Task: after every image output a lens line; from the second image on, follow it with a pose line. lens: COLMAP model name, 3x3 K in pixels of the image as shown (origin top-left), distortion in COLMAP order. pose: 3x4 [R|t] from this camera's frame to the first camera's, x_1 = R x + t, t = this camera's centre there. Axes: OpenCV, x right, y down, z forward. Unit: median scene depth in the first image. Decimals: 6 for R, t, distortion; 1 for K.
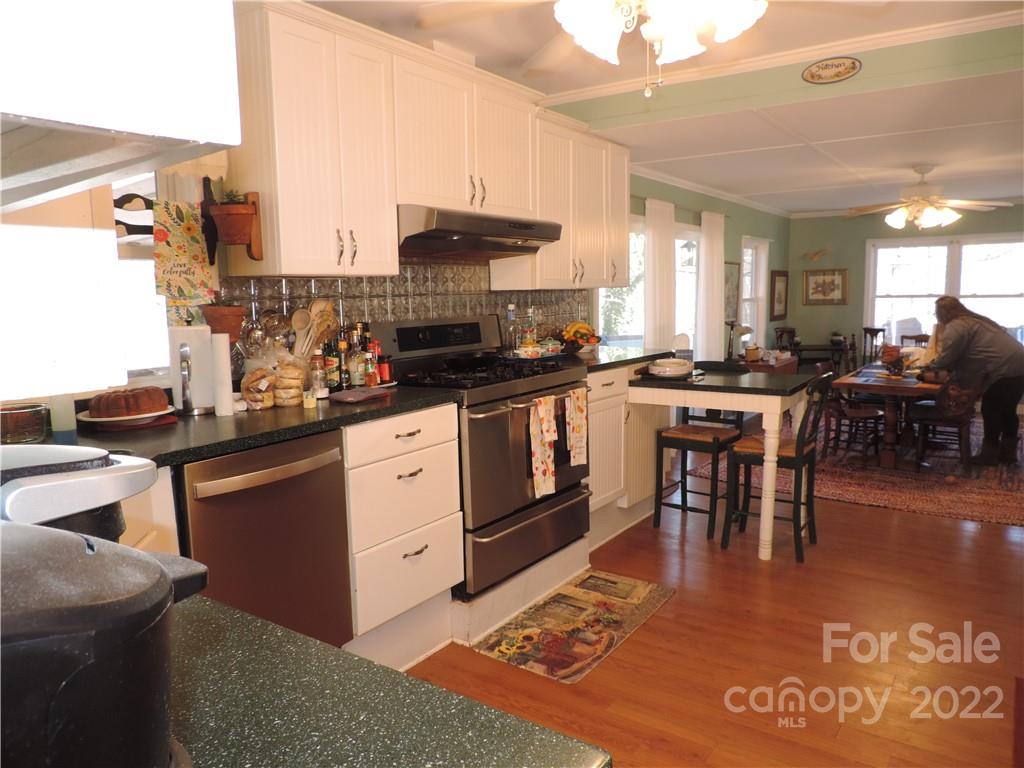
lens RADIAL K [[724.9, 0, 512.0], [0, 724.9, 384.0], [0, 0, 1]] dist [-0.056847, -0.002563]
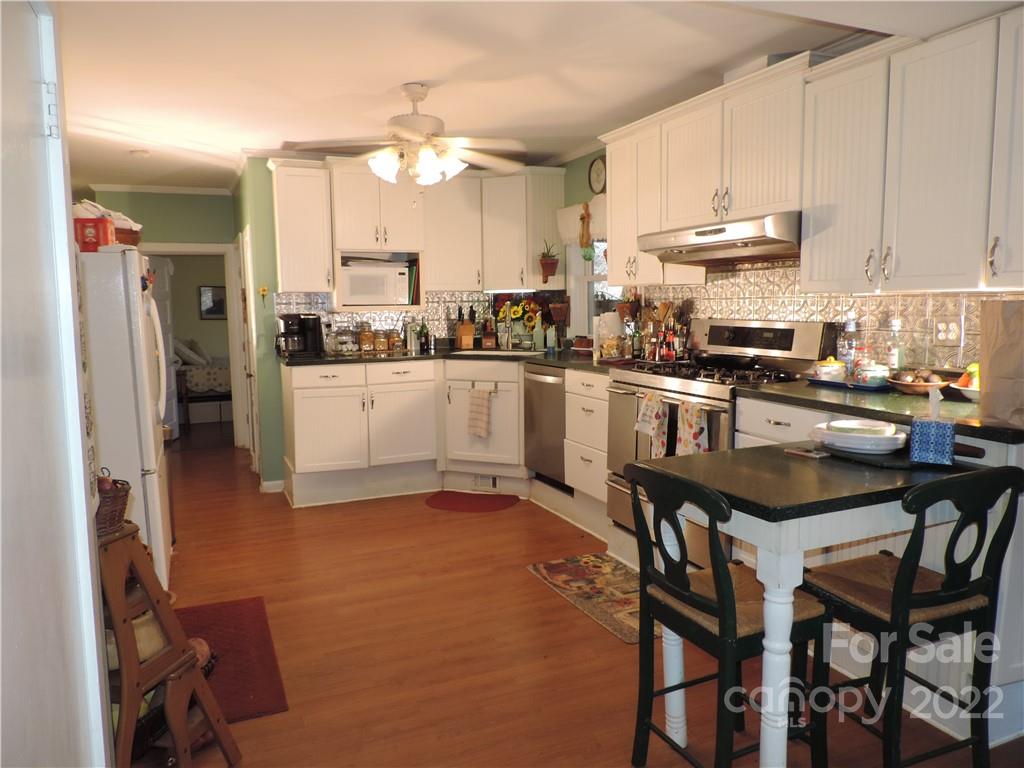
lens RADIAL K [[724.9, 0, 512.0], [0, 724.9, 384.0], [0, 0, 1]] dist [-0.056847, -0.002563]
pose [[-0.521041, 0.118533, -0.845261, 1.184990], [-0.092349, 0.976667, 0.193887, -0.207943], [0.848521, 0.179082, -0.497938, 1.494314]]
